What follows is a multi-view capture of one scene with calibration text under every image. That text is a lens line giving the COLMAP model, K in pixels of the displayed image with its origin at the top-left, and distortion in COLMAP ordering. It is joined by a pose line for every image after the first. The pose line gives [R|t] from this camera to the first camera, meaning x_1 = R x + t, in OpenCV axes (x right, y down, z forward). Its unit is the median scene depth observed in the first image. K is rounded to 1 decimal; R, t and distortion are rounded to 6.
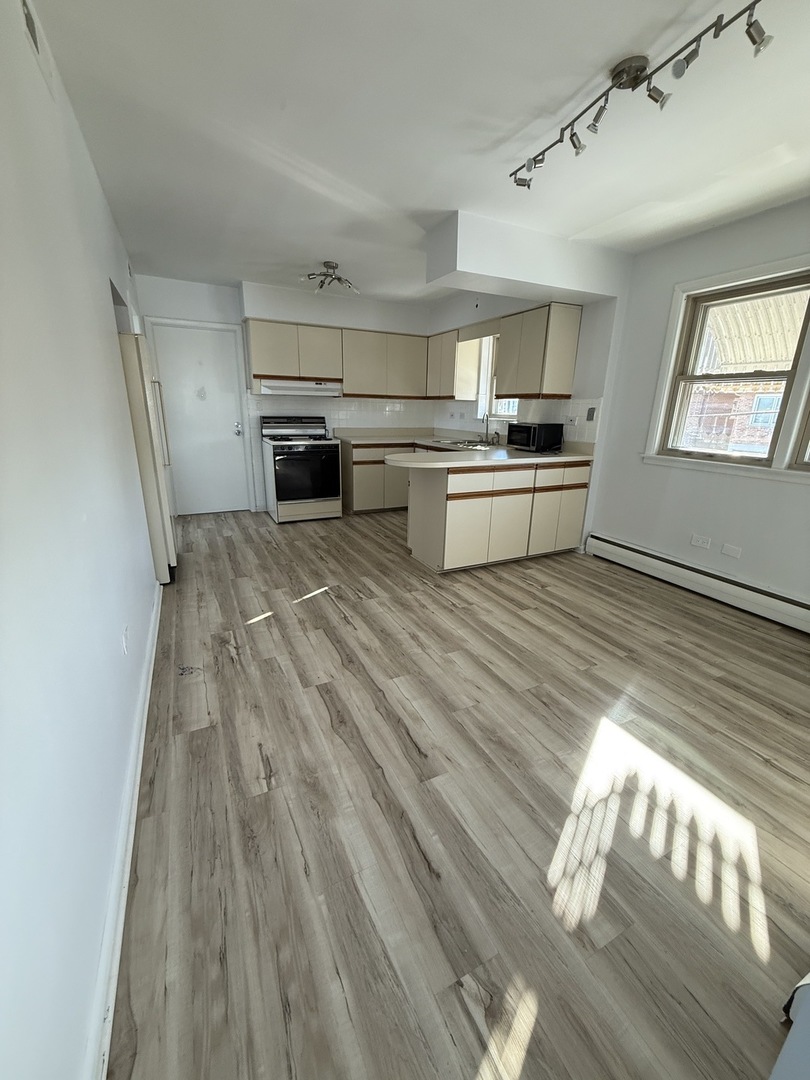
lens RADIAL K [[424.9, 0, 405.0], [0, 424.9, 532.5], [0, 0, 1]] dist [-0.002045, 0.001335]
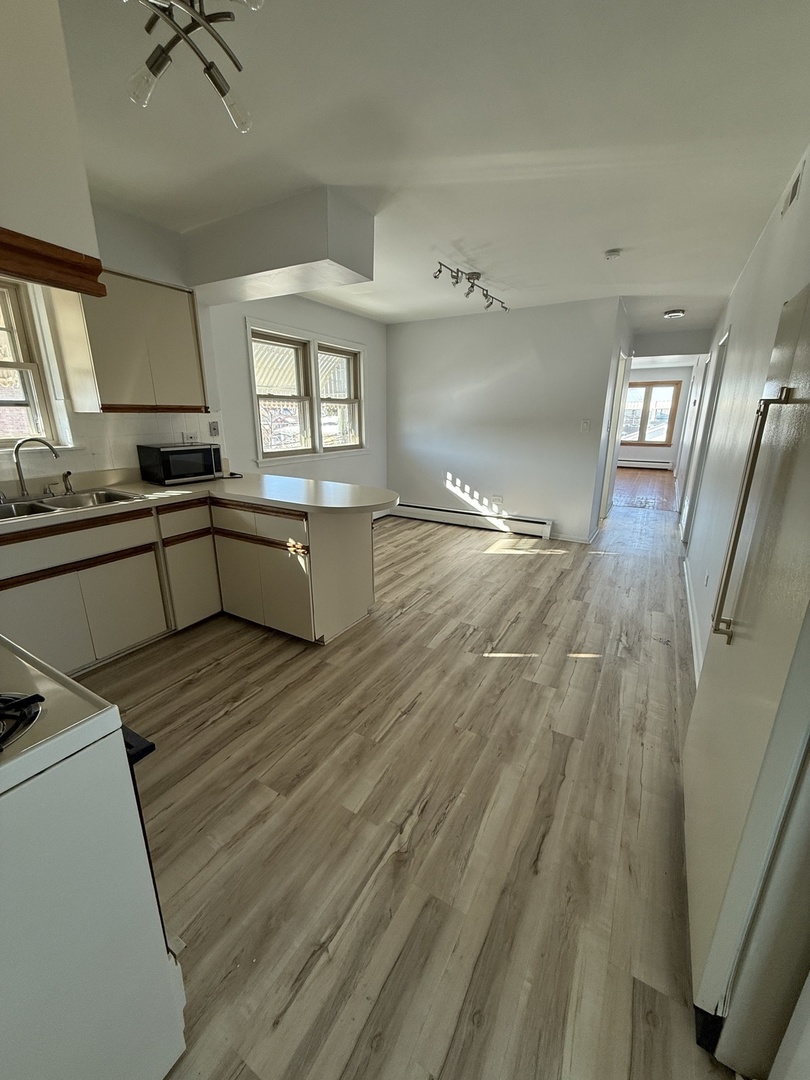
lens RADIAL K [[424.9, 0, 408.1], [0, 424.9, 533.0], [0, 0, 1]] dist [-0.002045, 0.001335]
pose [[-0.545346, -0.249856, 0.800106, -0.789868], [0.219258, 0.878783, 0.423870, -0.512462], [-0.809026, 0.406586, -0.424458, 1.551690]]
